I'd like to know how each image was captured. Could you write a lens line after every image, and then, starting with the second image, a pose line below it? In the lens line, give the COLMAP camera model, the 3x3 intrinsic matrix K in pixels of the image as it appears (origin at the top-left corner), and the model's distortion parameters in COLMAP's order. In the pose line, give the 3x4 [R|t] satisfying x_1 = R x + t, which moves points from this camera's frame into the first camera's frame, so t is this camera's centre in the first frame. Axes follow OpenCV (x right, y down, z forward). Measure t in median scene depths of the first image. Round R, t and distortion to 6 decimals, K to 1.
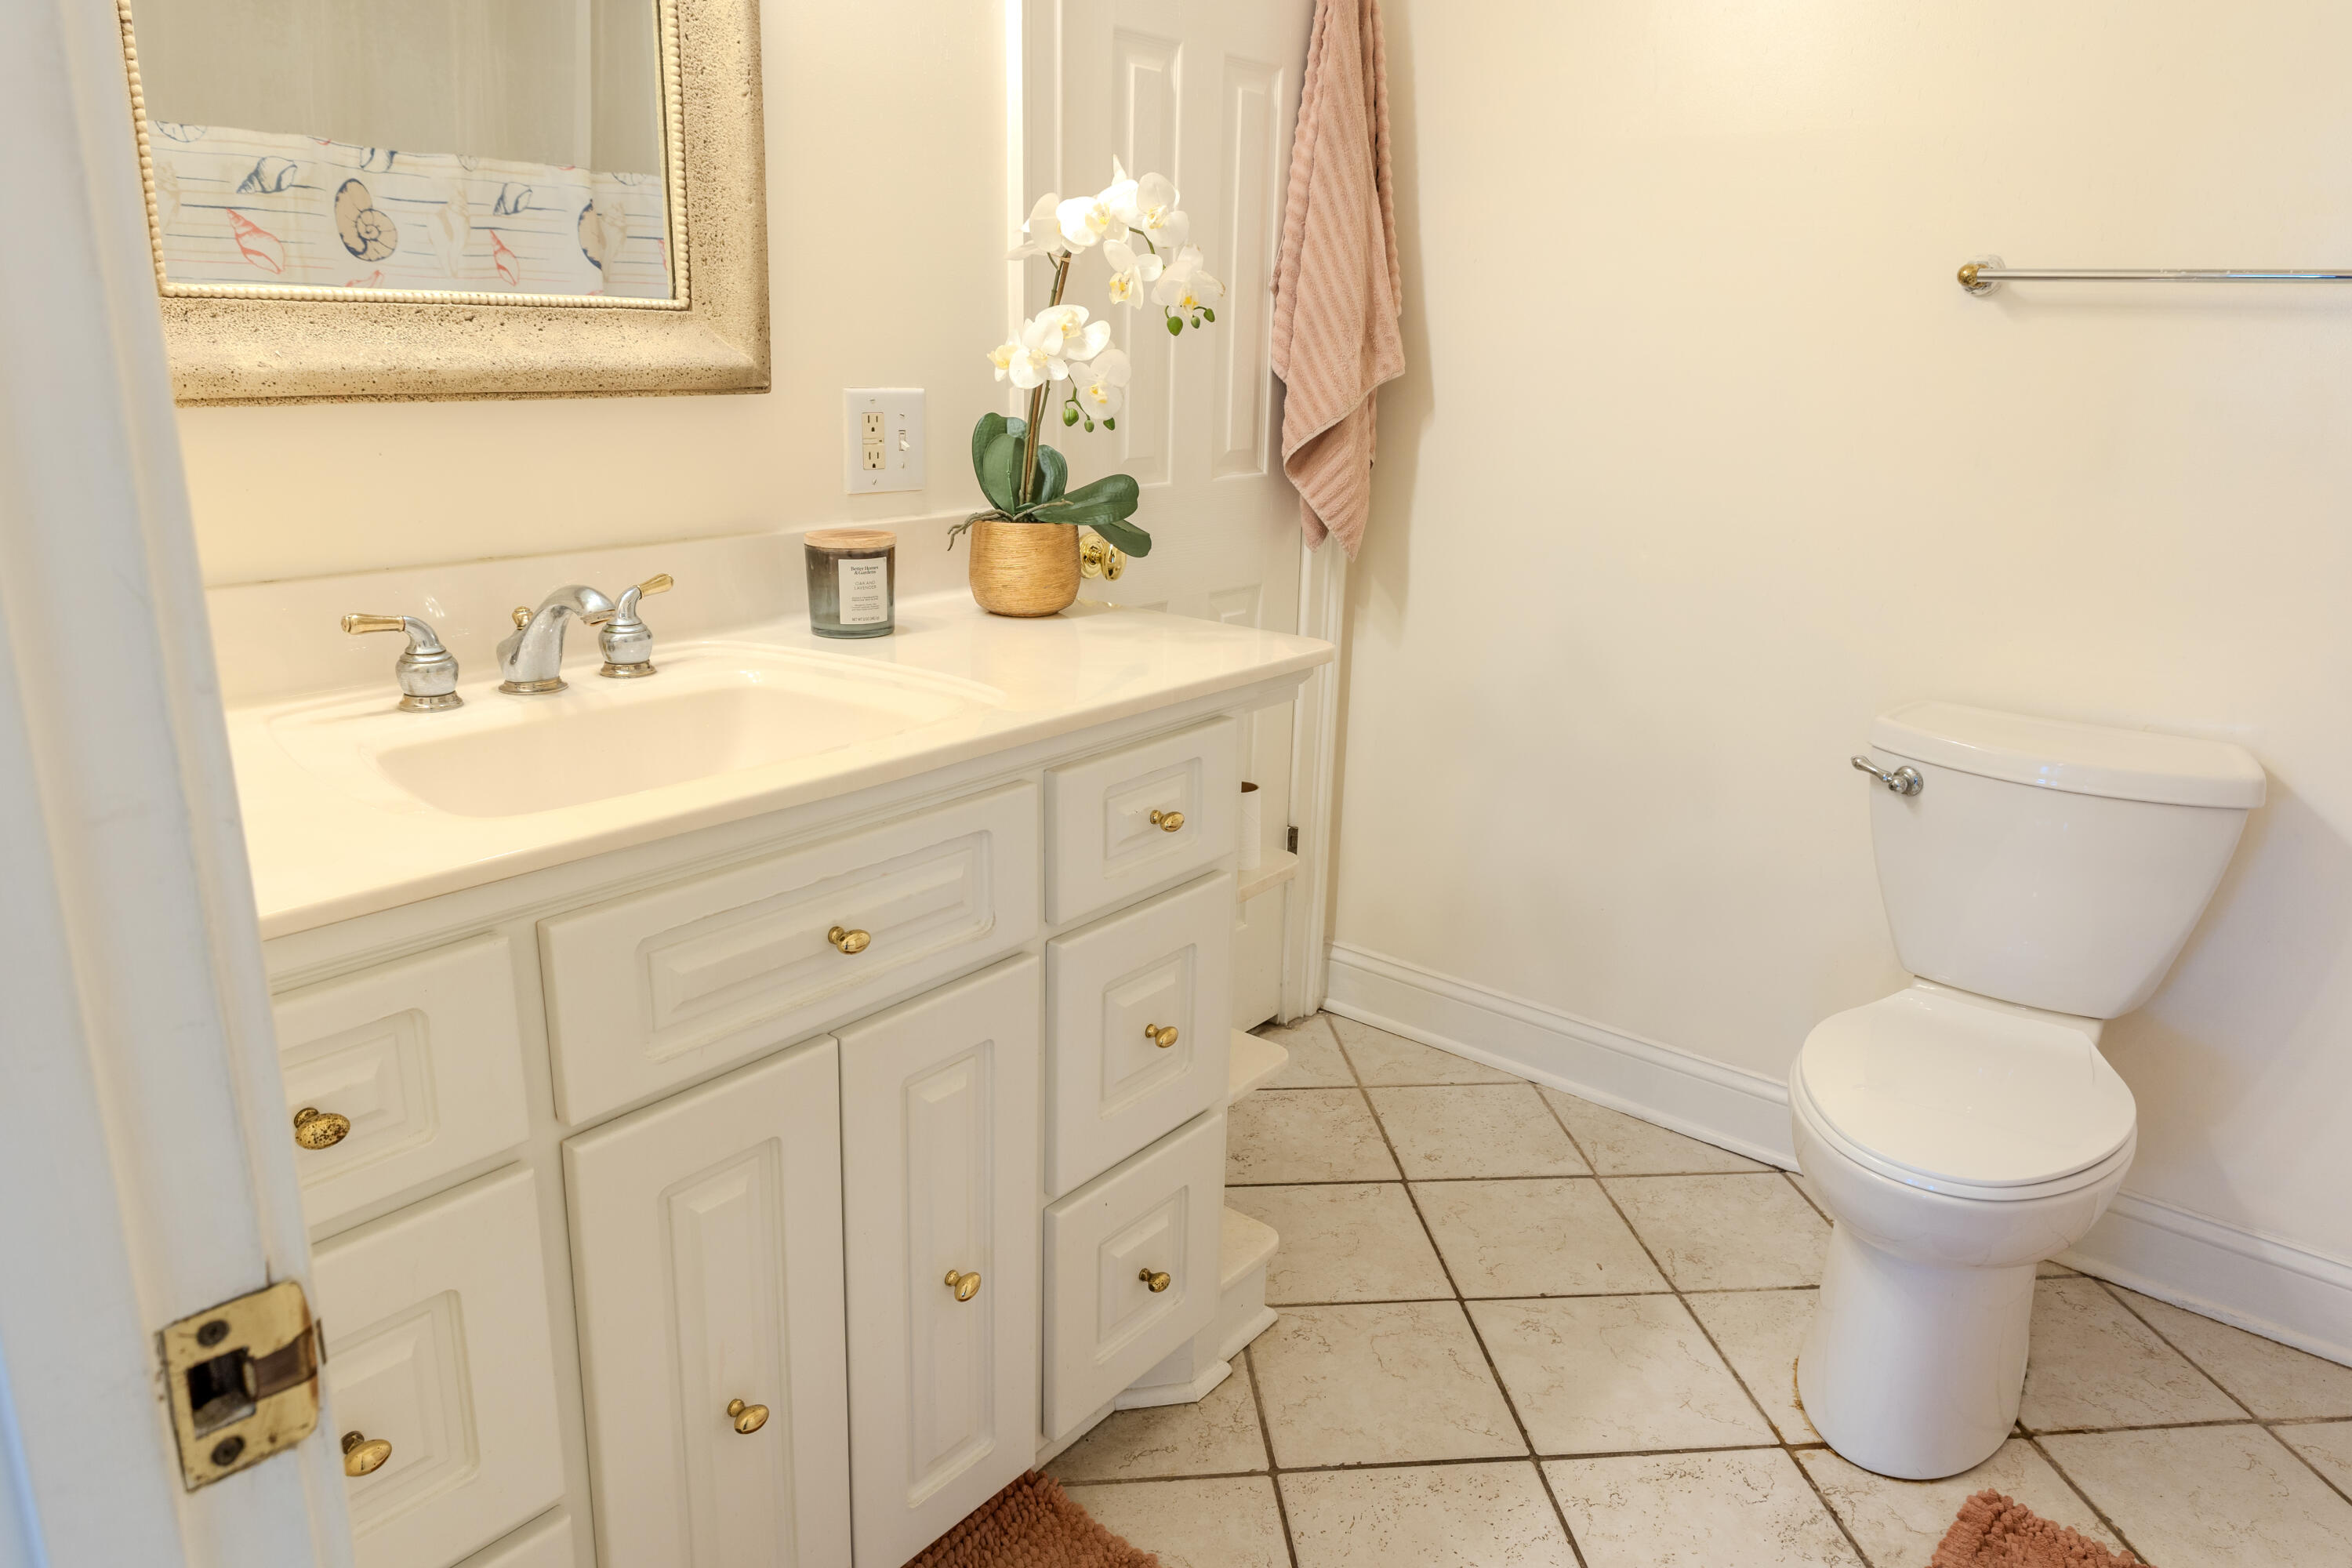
lens RADIAL K [[1557.9, 0, 1182.2], [0, 1557.9, 782.5], [0, 0, 1]] dist [-0.001484, 0.000083]
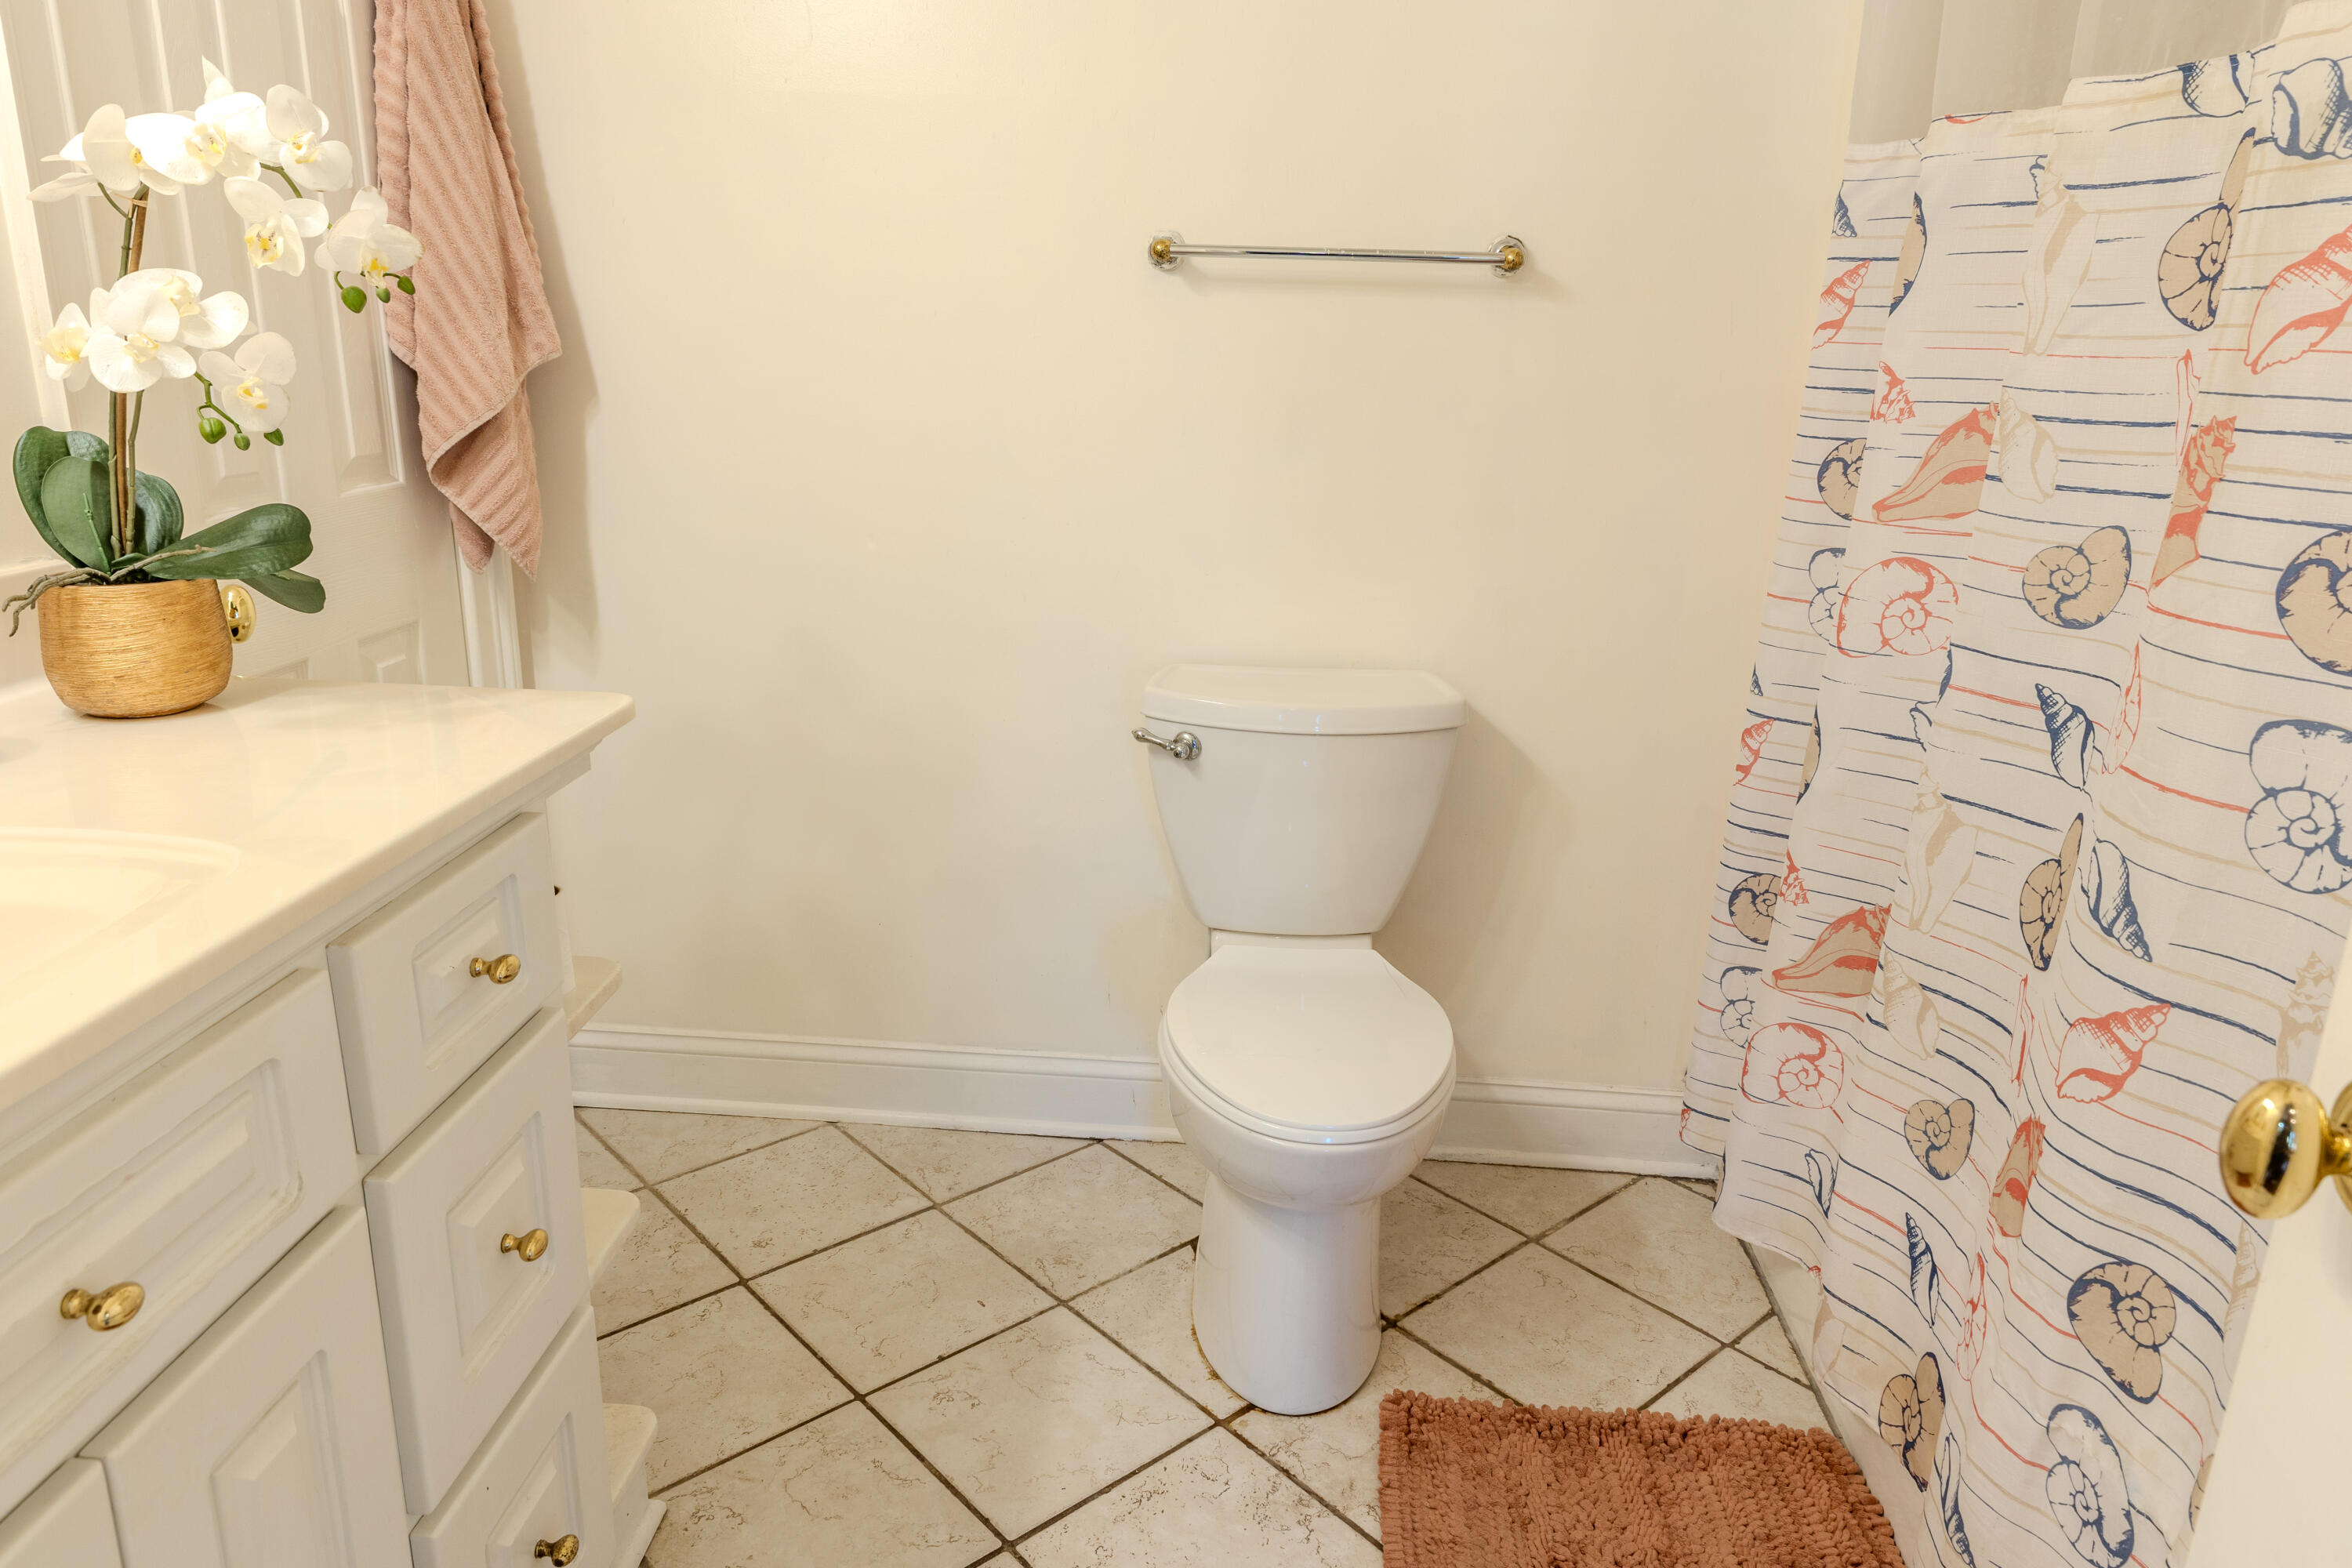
lens RADIAL K [[1557.9, 0, 1194.4], [0, 1557.9, 783.3], [0, 0, 1]] dist [-0.001484, 0.000083]
pose [[0.817605, -0.168709, 0.550508, -0.112963], [0.157733, 0.985162, 0.067651, -0.052105], [-0.553752, 0.031521, 0.832085, 0.165860]]
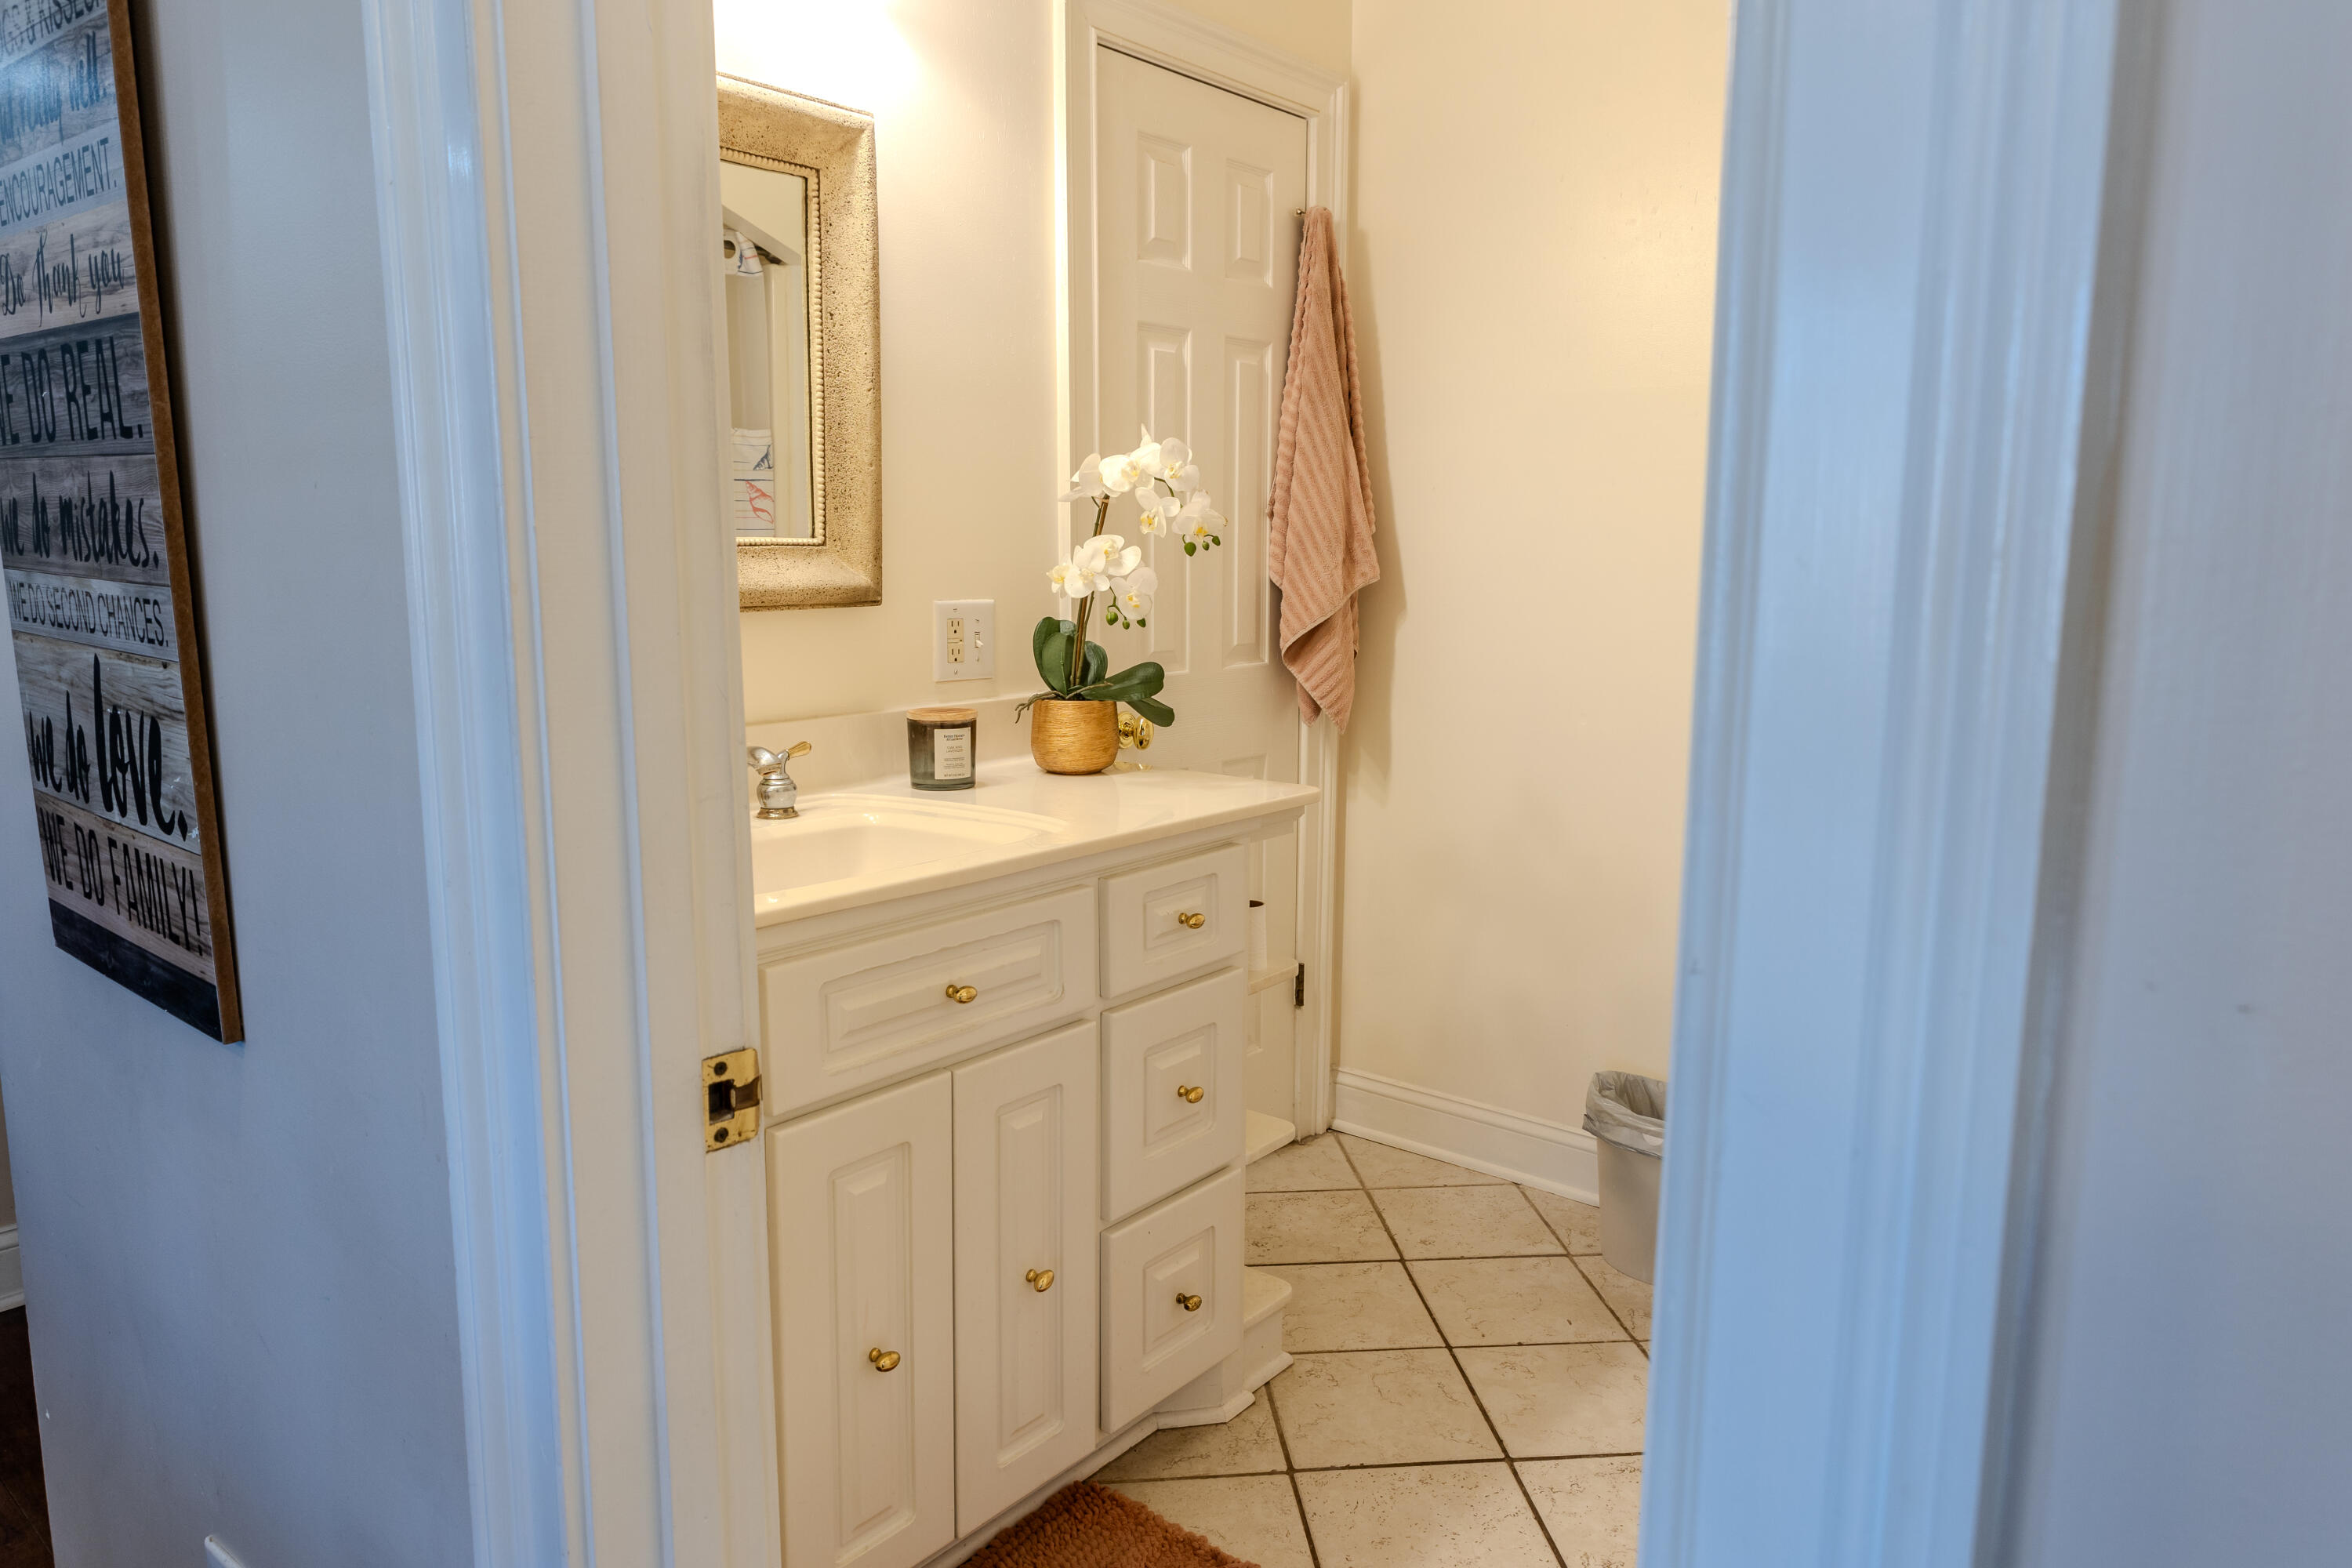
lens RADIAL K [[1557.9, 0, 1191.2], [0, 1557.9, 782.9], [0, 0, 1]] dist [-0.001484, 0.000083]
pose [[0.999773, -0.020604, -0.005395, -0.000725], [0.019746, 0.991609, -0.127754, 0.065729], [0.007982, 0.127618, 0.991791, -0.259197]]
